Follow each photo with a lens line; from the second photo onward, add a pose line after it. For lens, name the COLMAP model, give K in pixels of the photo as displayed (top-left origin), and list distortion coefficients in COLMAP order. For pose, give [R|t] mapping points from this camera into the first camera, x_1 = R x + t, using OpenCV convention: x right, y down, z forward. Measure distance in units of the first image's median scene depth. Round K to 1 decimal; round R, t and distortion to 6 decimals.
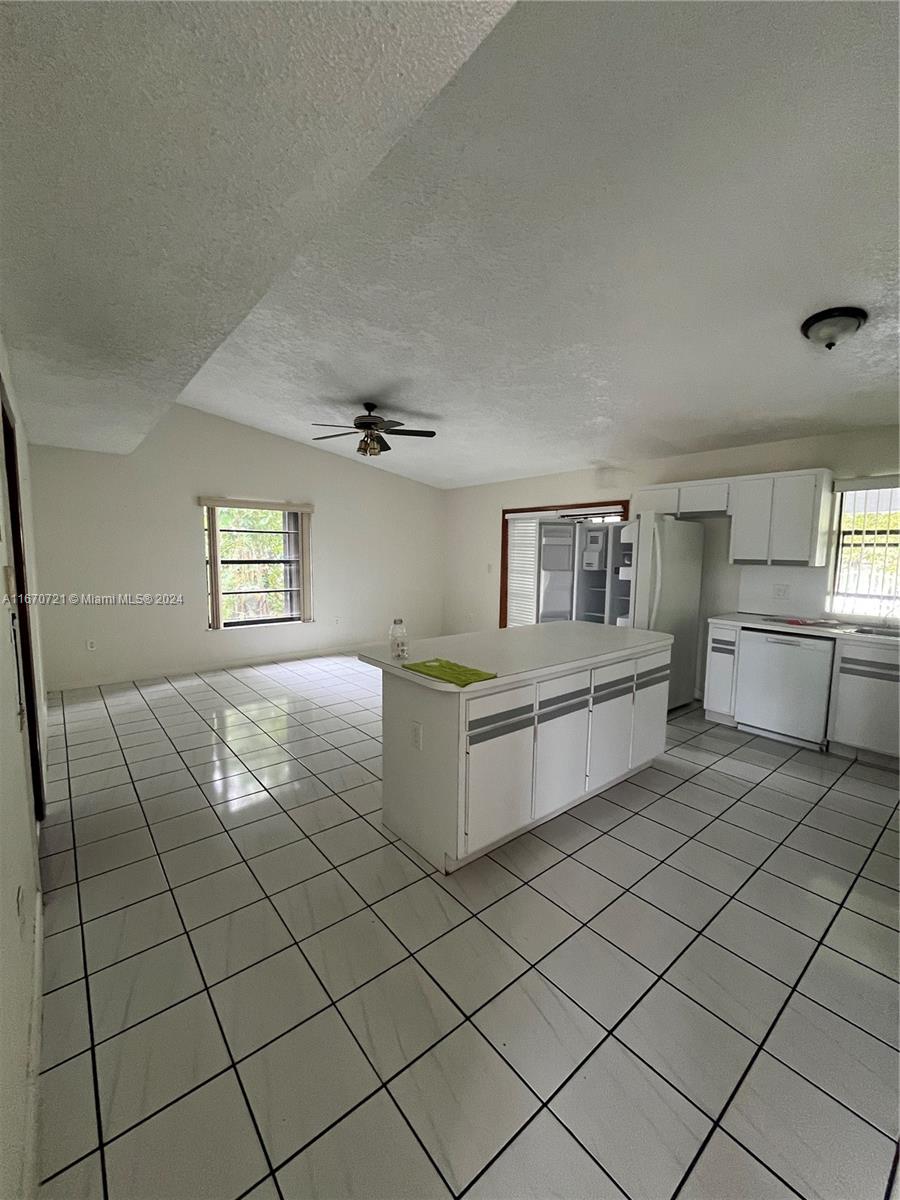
lens RADIAL K [[483.4, 0, 446.2], [0, 483.4, 598.0], [0, 0, 1]] dist [0.002253, 0.000140]
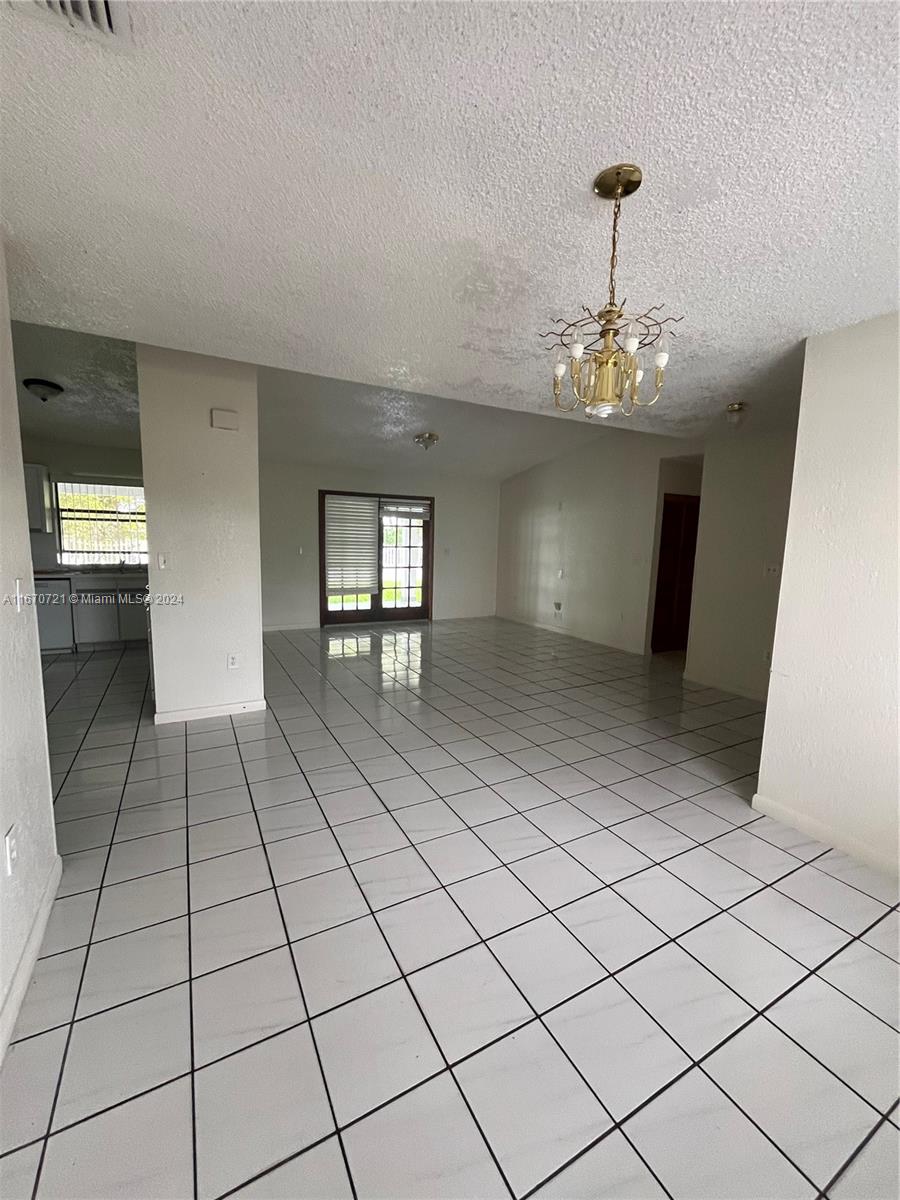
lens RADIAL K [[483.4, 0, 447.5], [0, 483.4, 602.1], [0, 0, 1]] dist [0.002253, 0.000140]
pose [[0.189315, -0.128634, 0.973454, -0.441122], [0.077131, 0.990267, 0.115855, 0.064900], [-0.978882, 0.053150, 0.197394, -0.441612]]
